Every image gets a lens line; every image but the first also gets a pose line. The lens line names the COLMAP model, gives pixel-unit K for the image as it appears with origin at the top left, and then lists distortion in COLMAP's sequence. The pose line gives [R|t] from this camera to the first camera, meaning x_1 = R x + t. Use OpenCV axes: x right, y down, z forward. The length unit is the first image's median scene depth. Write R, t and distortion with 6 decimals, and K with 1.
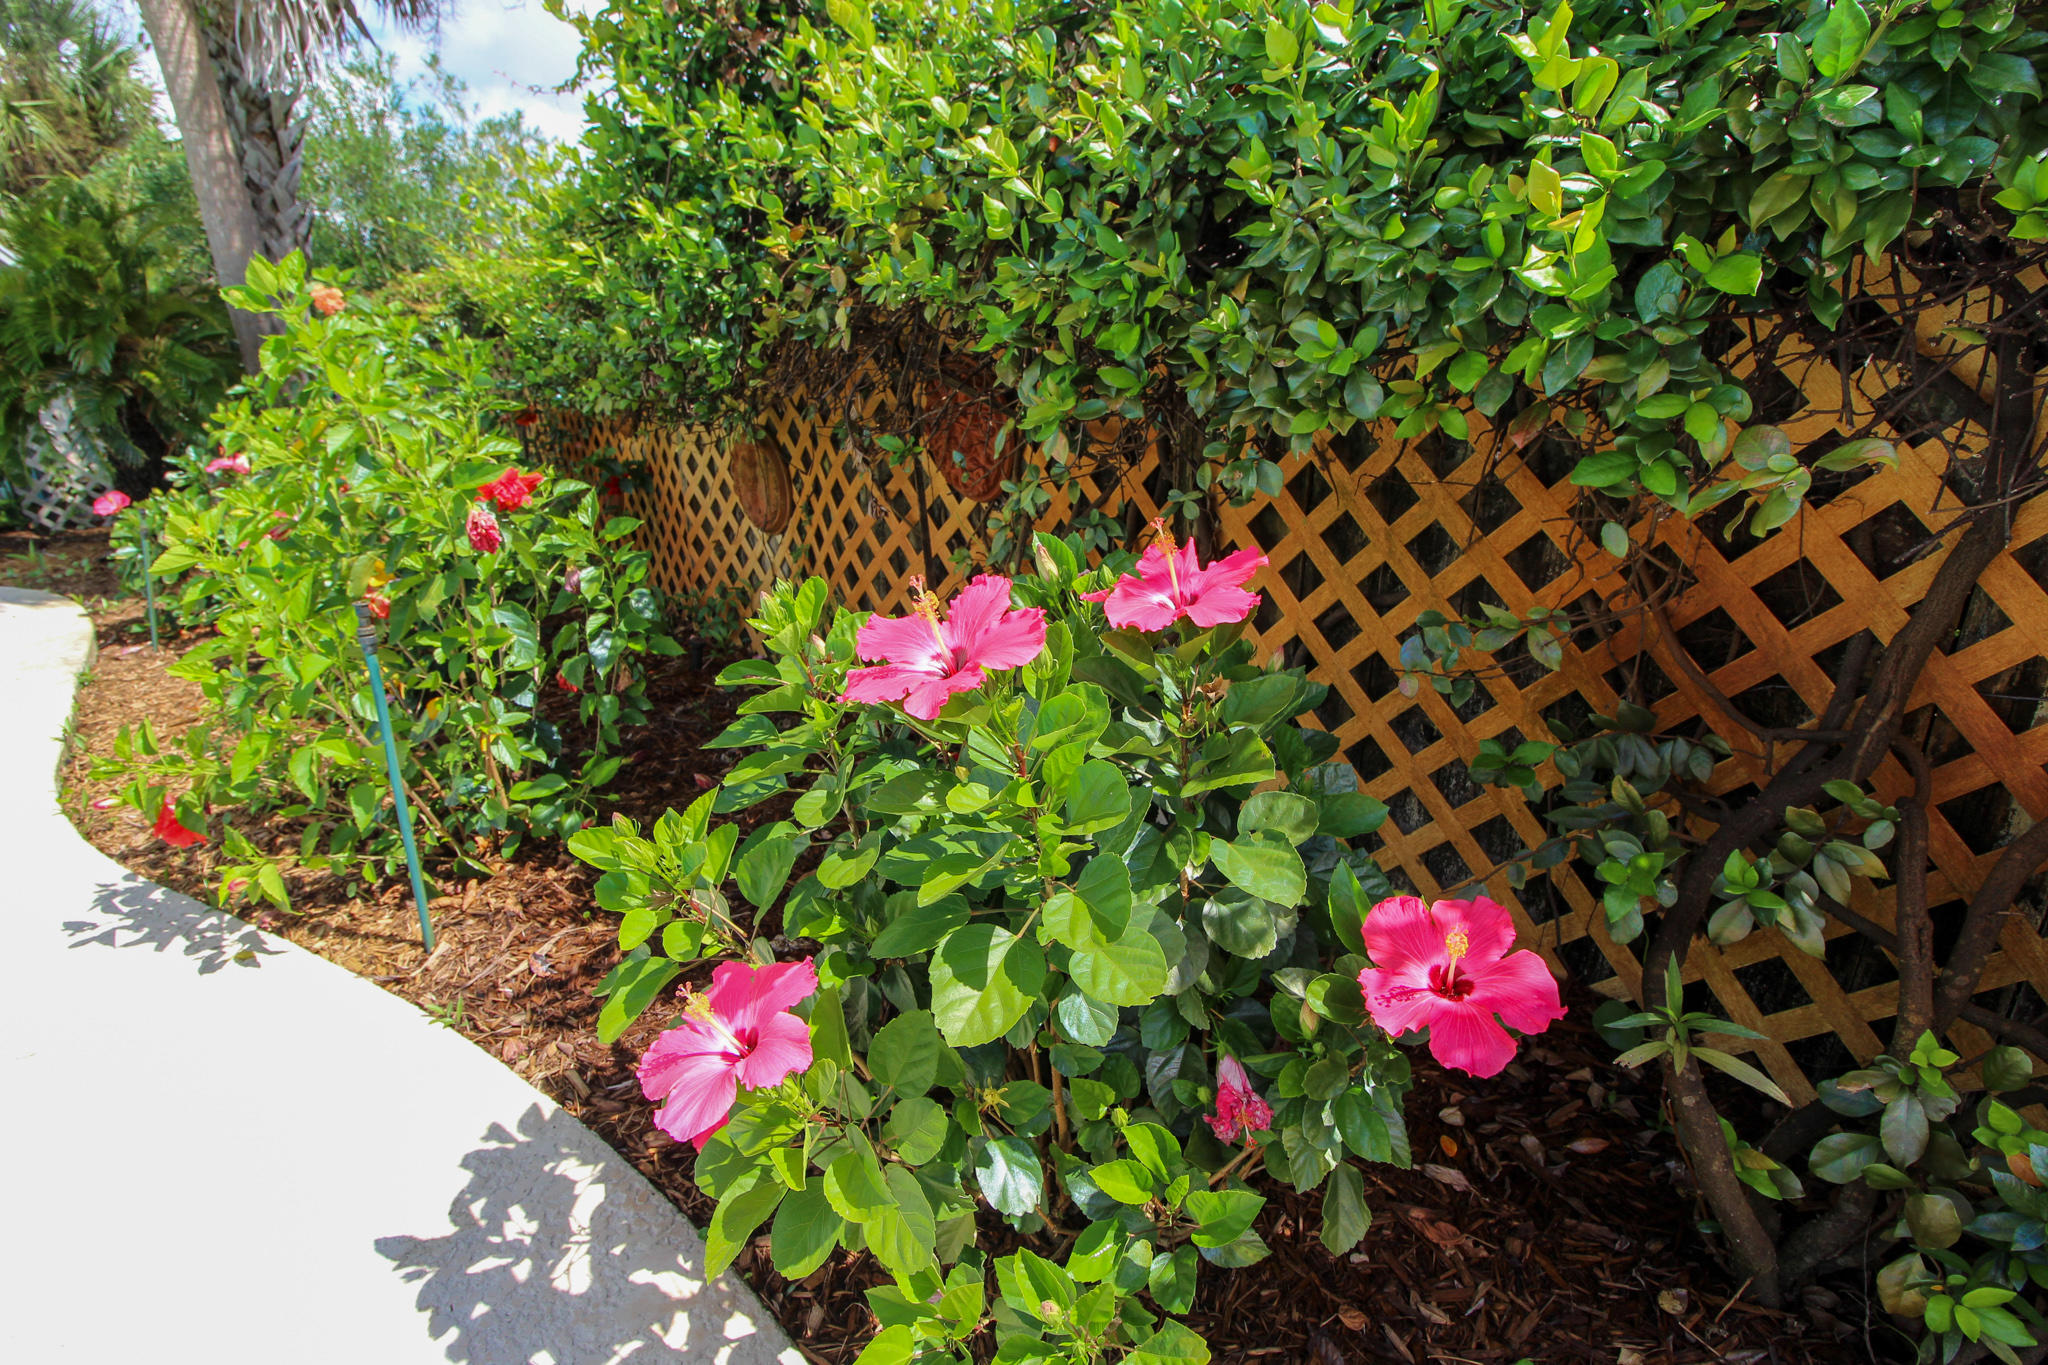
lens RADIAL K [[990.2, 0, 1024.1], [0, 990.2, 679.1], [0, 0, 1]] dist [-0.040209, 0.000524]
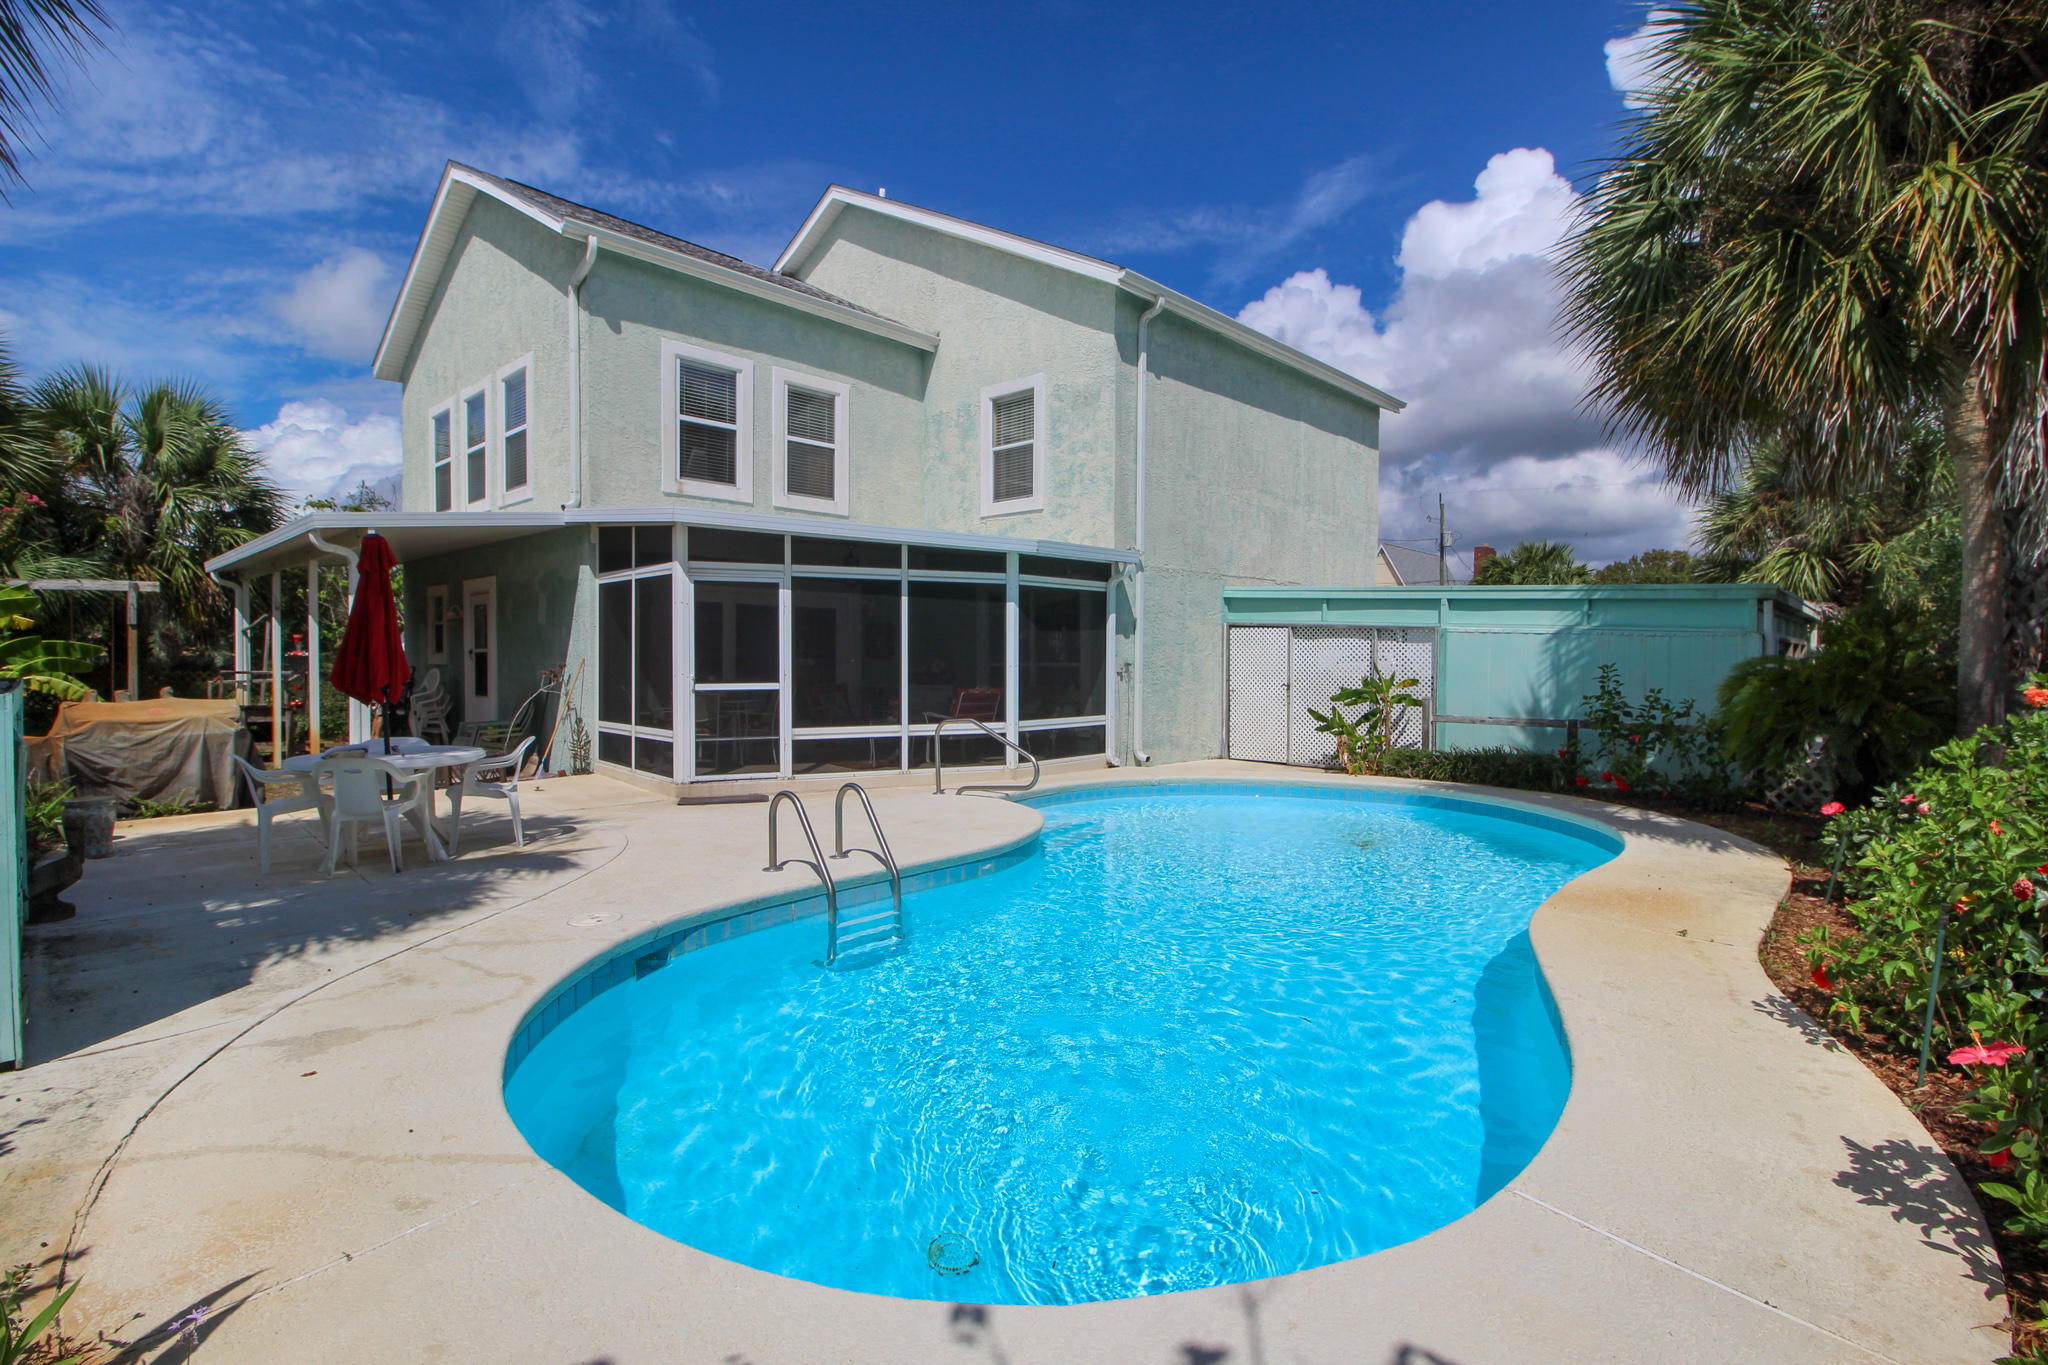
lens RADIAL K [[1033.1, 0, 1028.8], [0, 1033.1, 721.0], [0, 0, 1]] dist [0.000988, -0.017400]
pose [[0.156358, 0.103518, -0.982261, 0.970986], [-0.336010, 0.940751, 0.045657, 0.096357], [0.928789, 0.322910, 0.181877, -1.171642]]
